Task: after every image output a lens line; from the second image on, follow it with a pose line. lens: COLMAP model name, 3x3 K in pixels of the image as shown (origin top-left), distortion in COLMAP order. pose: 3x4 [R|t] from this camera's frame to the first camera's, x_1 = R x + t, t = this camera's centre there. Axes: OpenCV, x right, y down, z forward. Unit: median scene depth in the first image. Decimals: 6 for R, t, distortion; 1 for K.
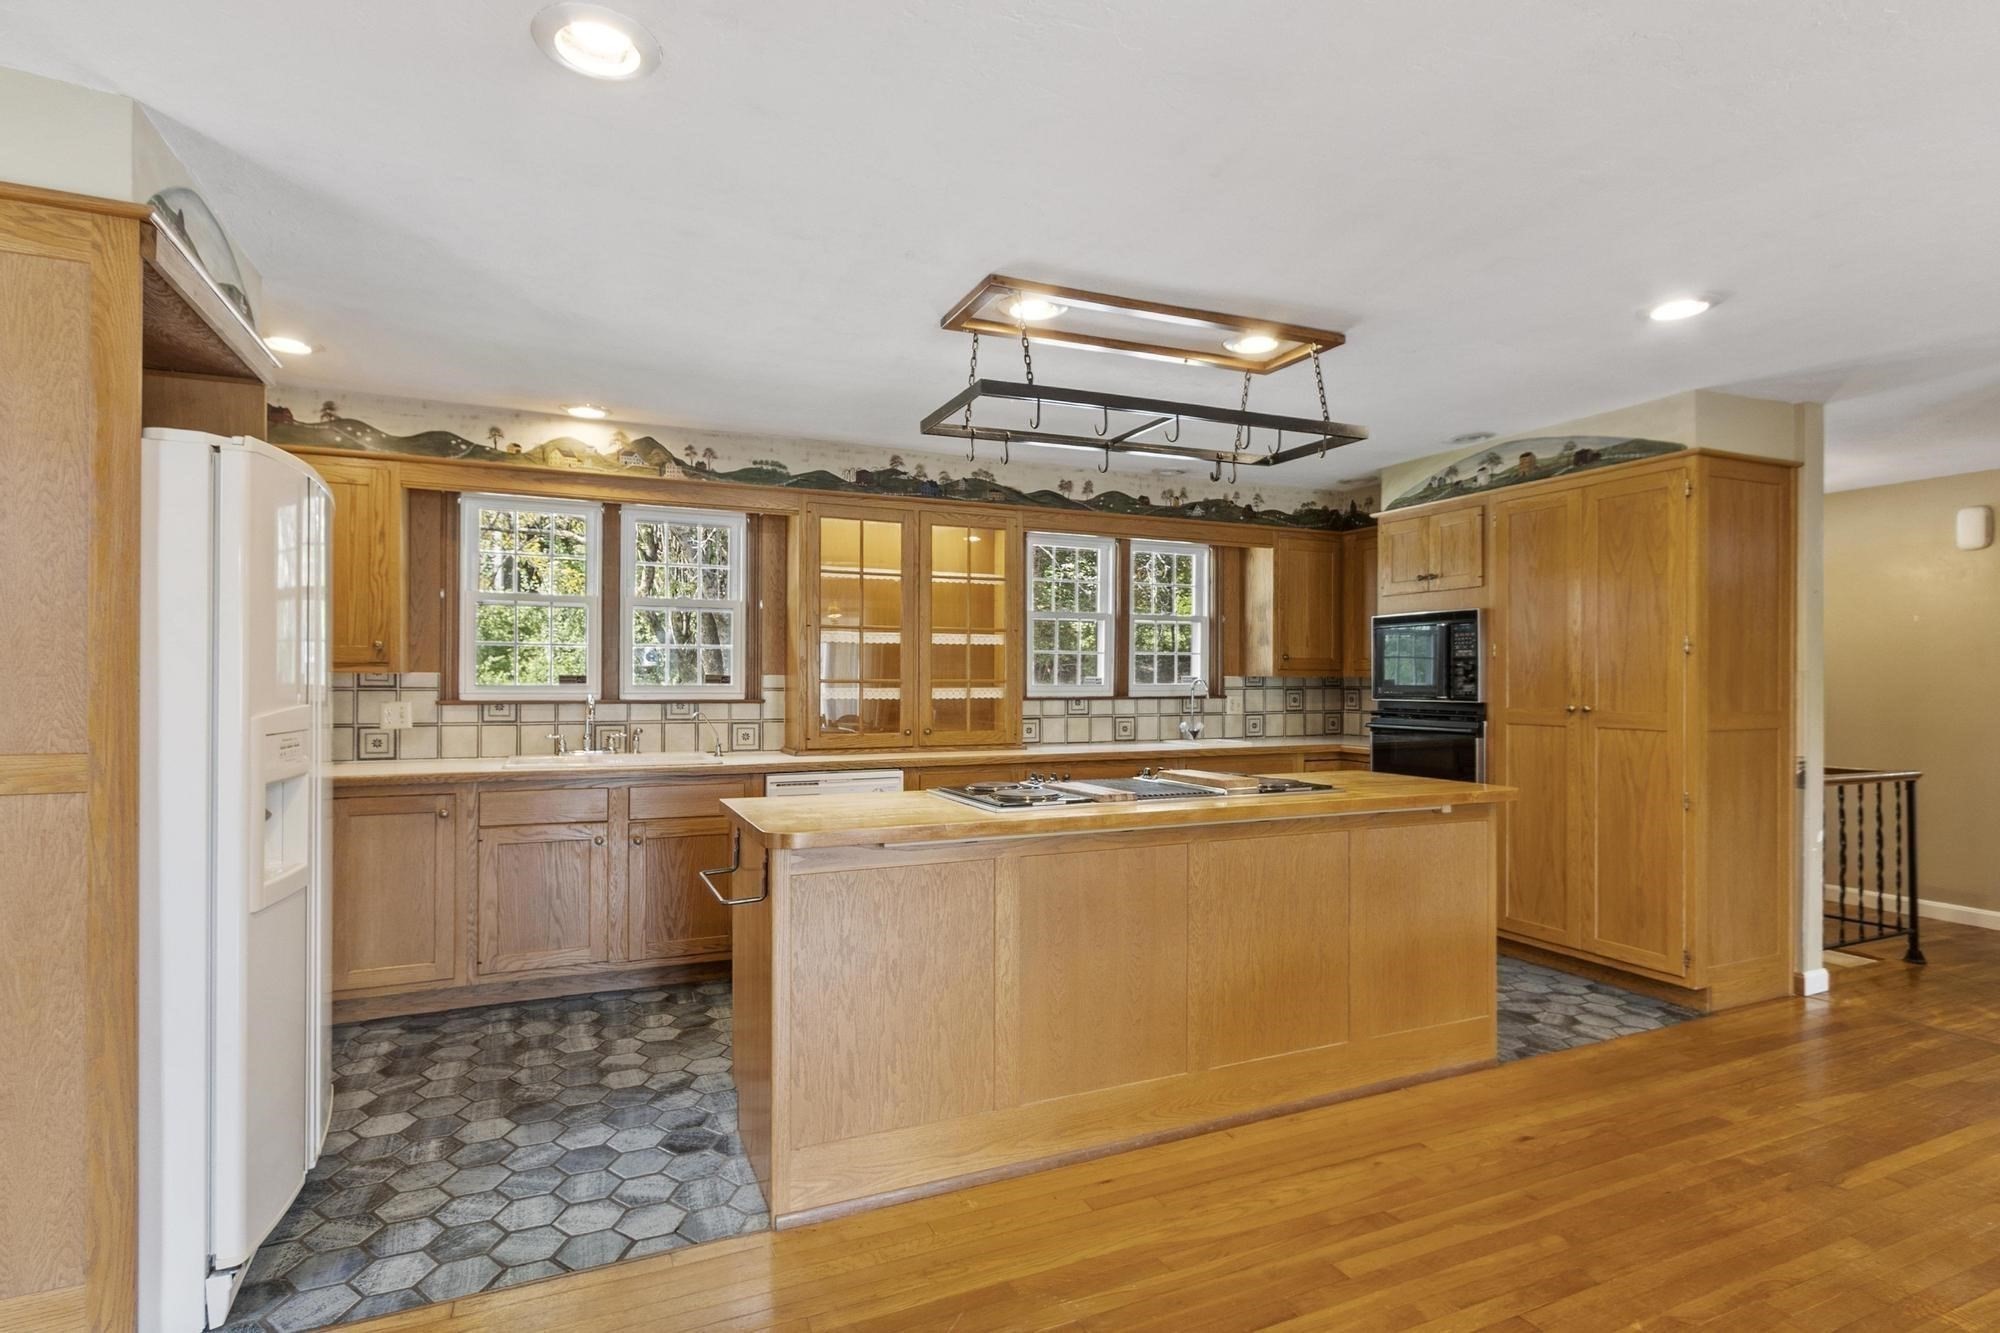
lens RADIAL K [[1027.3, 0, 1000.8], [0, 1027.3, 672.0], [0, 0, 1]] dist [-0.000214, -0.000030]
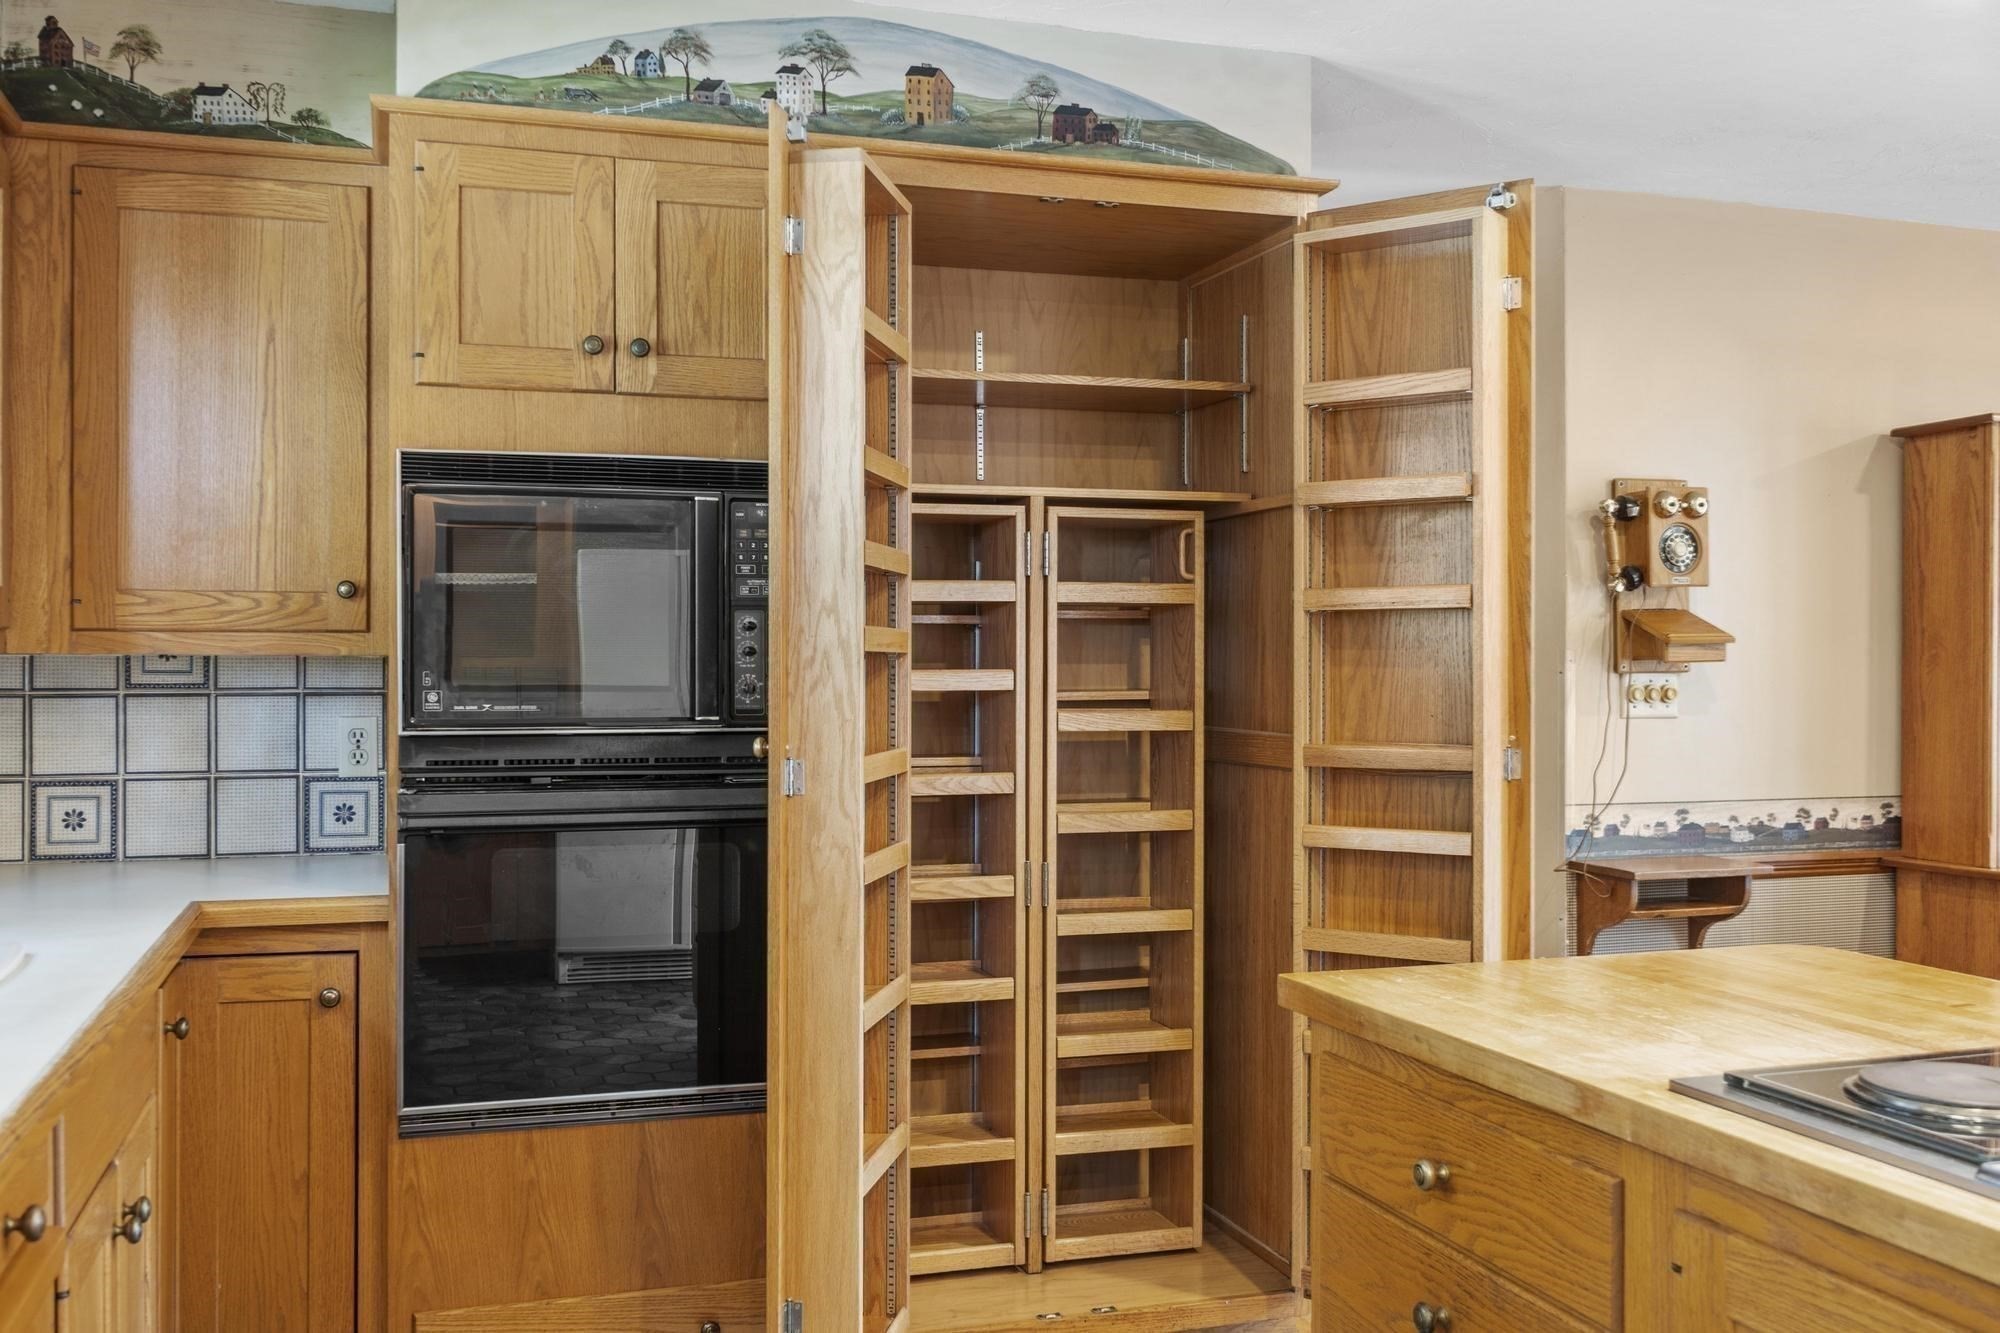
lens RADIAL K [[1851.3, 0, 1001.7], [0, 1851.3, 666.3], [0, 0, 1]] dist [0.005944, 0.000000]
pose [[0.110996, -0.000541, 0.993821, -0.163916], [-0.009419, 0.999954, 0.001596, 0.007079], [-0.993776, -0.009538, 0.110986, 0.885075]]
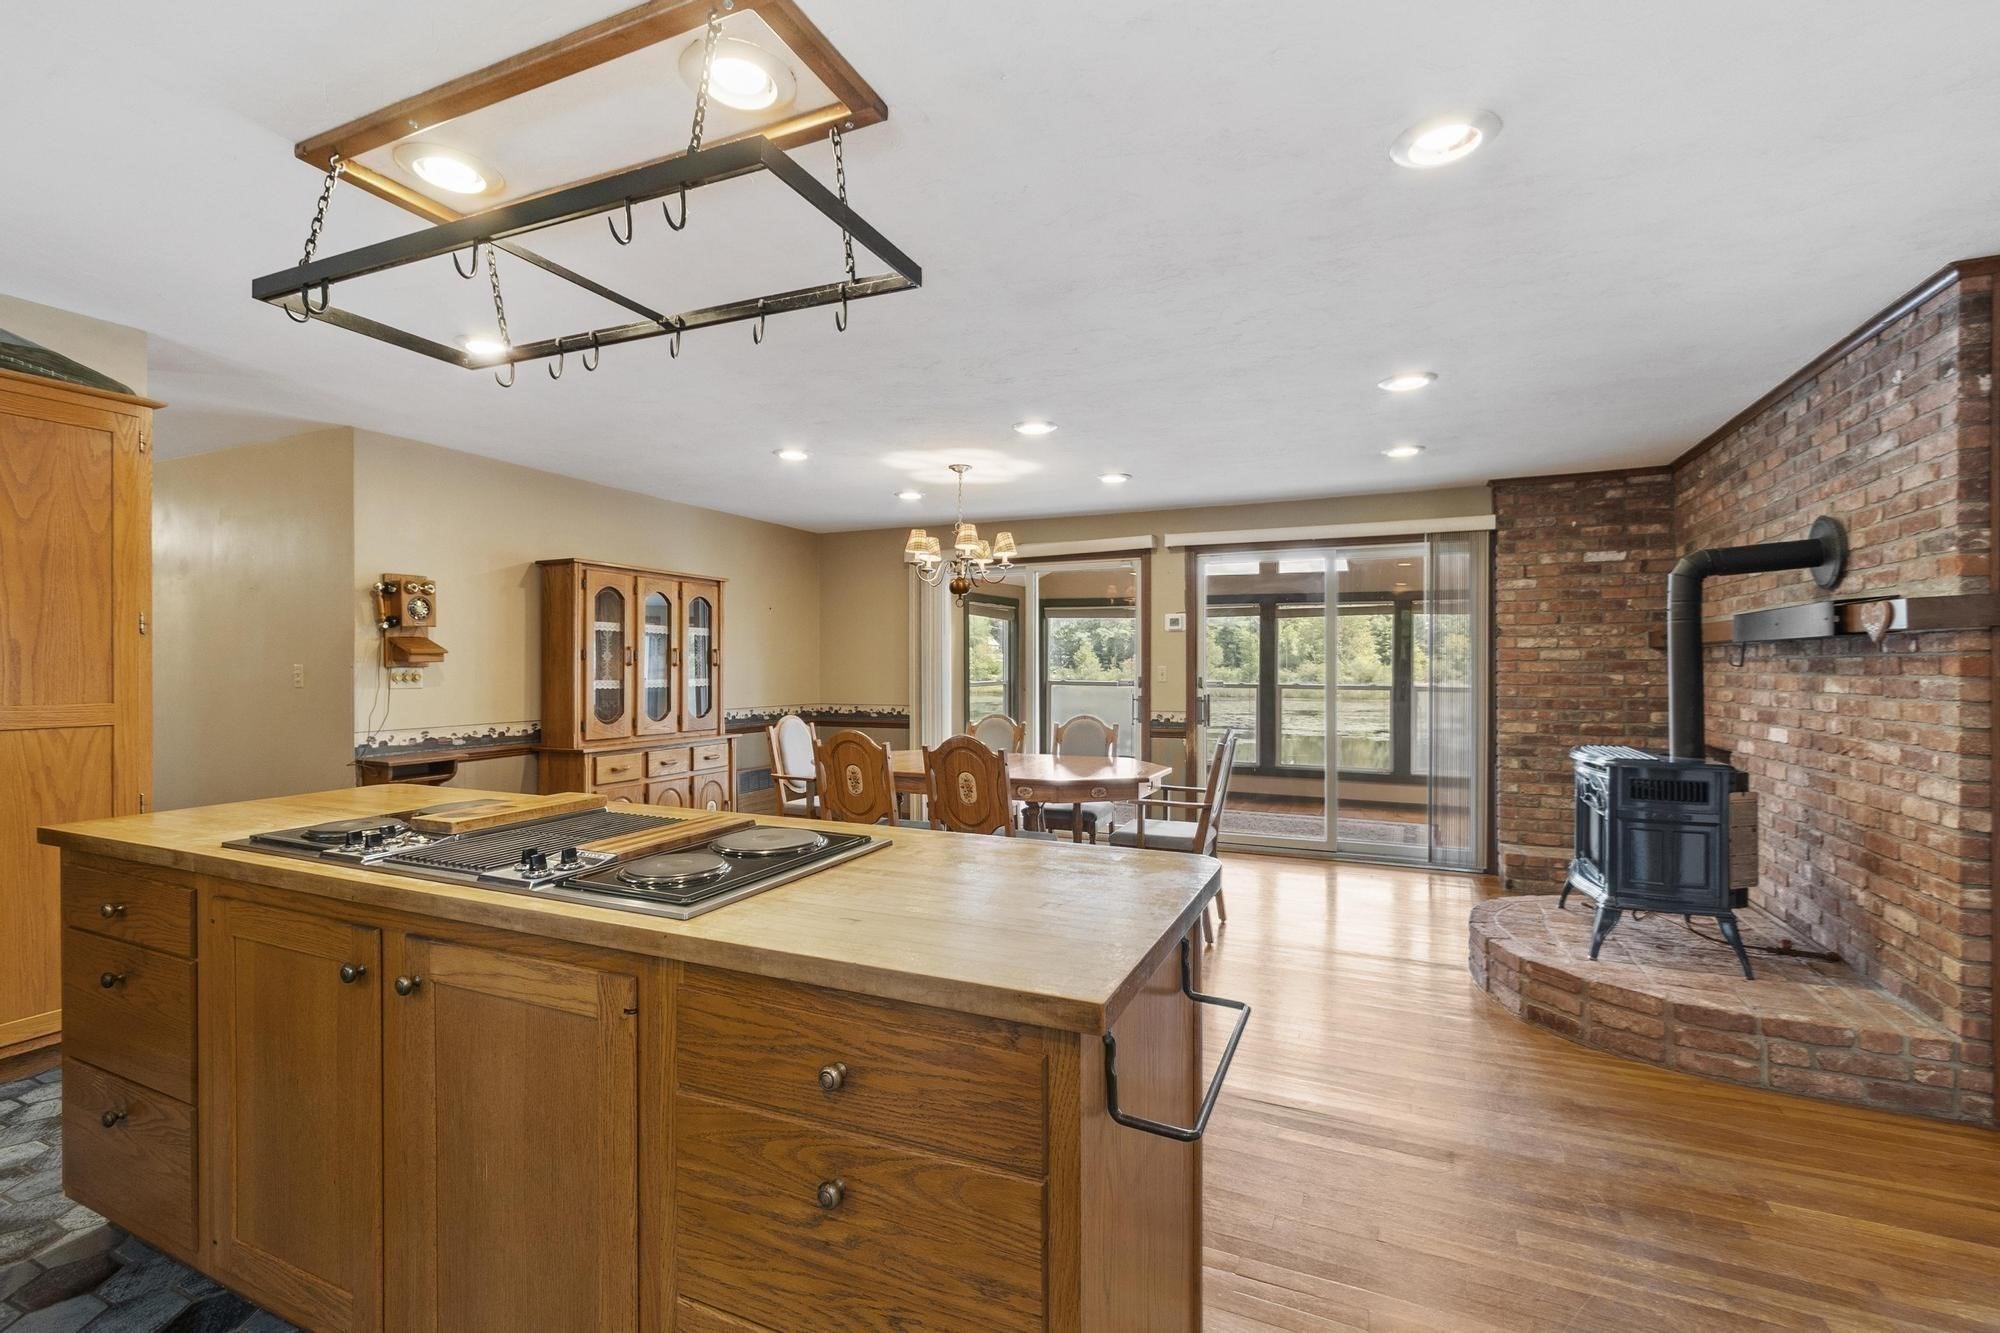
lens RADIAL K [[870.4, 0, 996.4], [0, 870.4, 669.8], [0, 0, 1]] dist [0.001064, 0.000165]
pose [[-0.656708, -0.004594, 0.754131, -0.304961], [-0.005861, 0.999982, 0.000988, 0.006837], [-0.754122, -0.003771, -0.656723, 0.796191]]
